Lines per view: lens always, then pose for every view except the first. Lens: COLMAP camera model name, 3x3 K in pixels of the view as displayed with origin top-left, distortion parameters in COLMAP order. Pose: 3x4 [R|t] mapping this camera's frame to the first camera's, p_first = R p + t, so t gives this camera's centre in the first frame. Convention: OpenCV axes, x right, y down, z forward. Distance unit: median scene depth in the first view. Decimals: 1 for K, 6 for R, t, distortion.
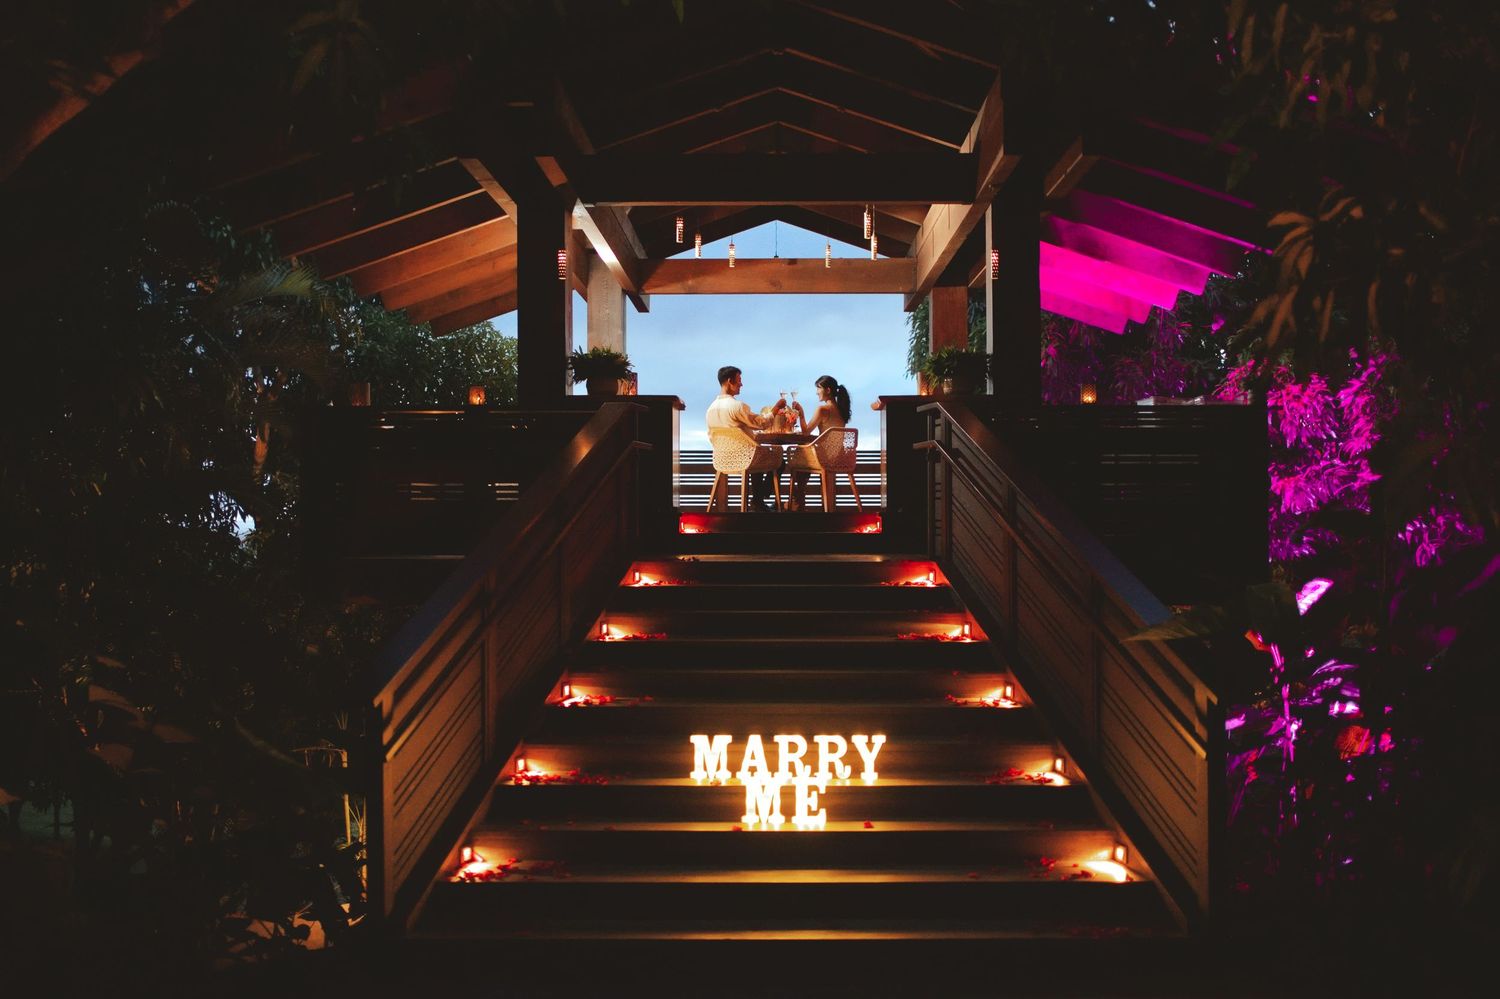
lens RADIAL K [[1920.9, 0, 750.0], [0, 1920.9, 499.5], [0, 0, 1]] dist [0.003996, -0.005727]
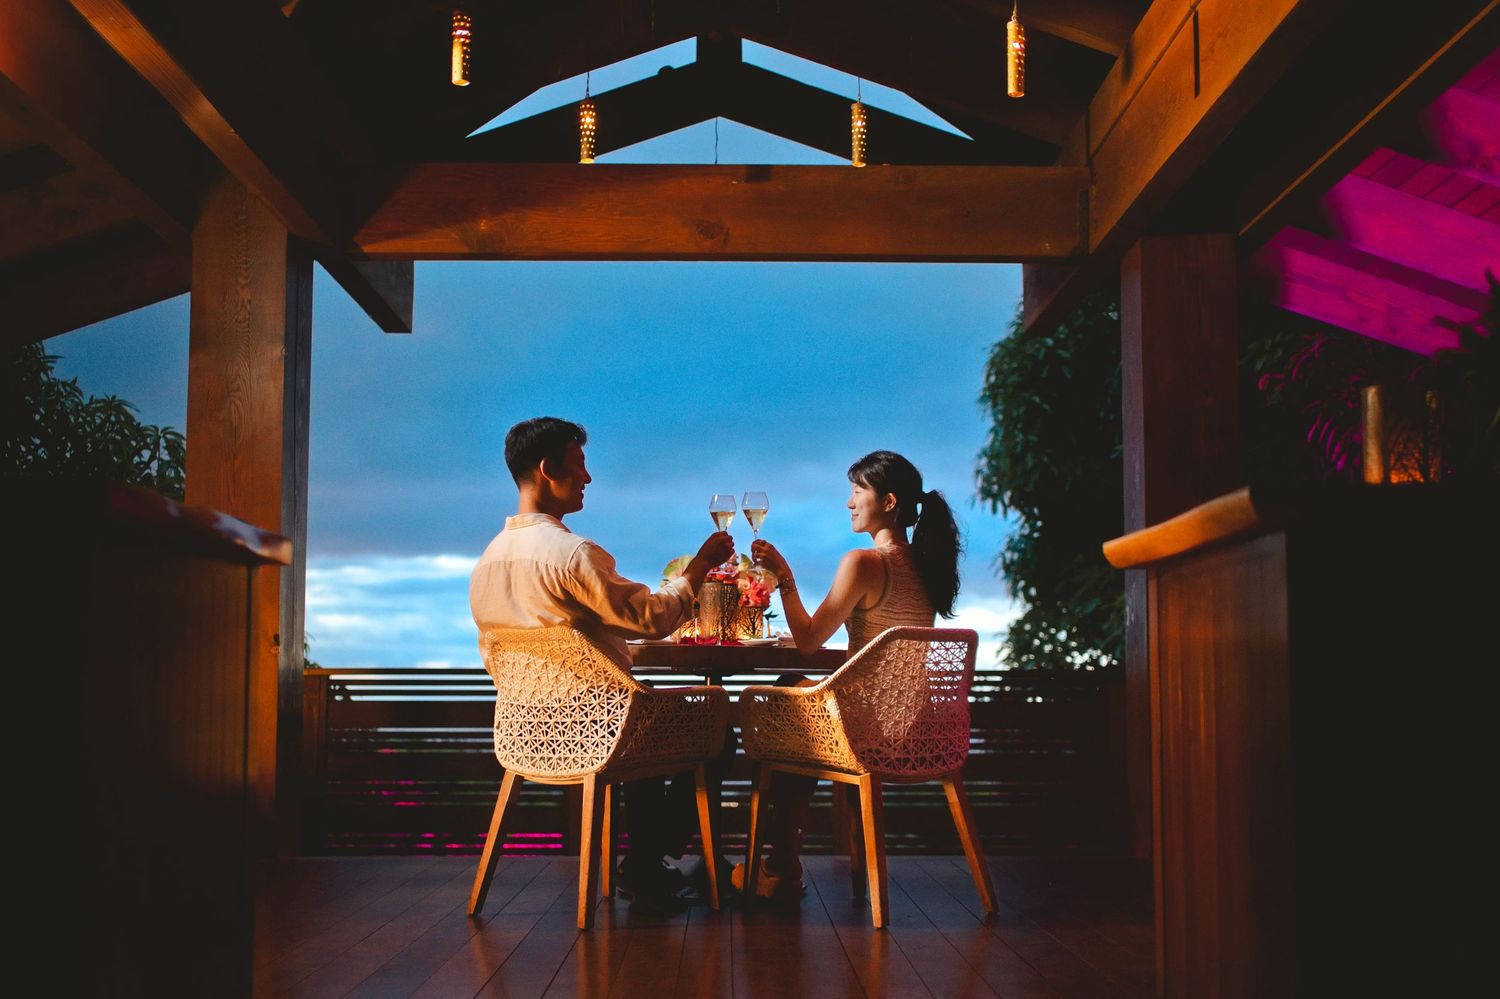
lens RADIAL K [[1920.9, 0, 750.0], [0, 1920.9, 499.5], [0, 0, 1]] dist [0.003996, -0.005727]
pose [[0.999715, 0.005475, 0.023253, 0.008879], [-0.003493, 0.996423, -0.084437, -0.020797], [-0.023632, 0.084331, 0.996157, 0.458176]]
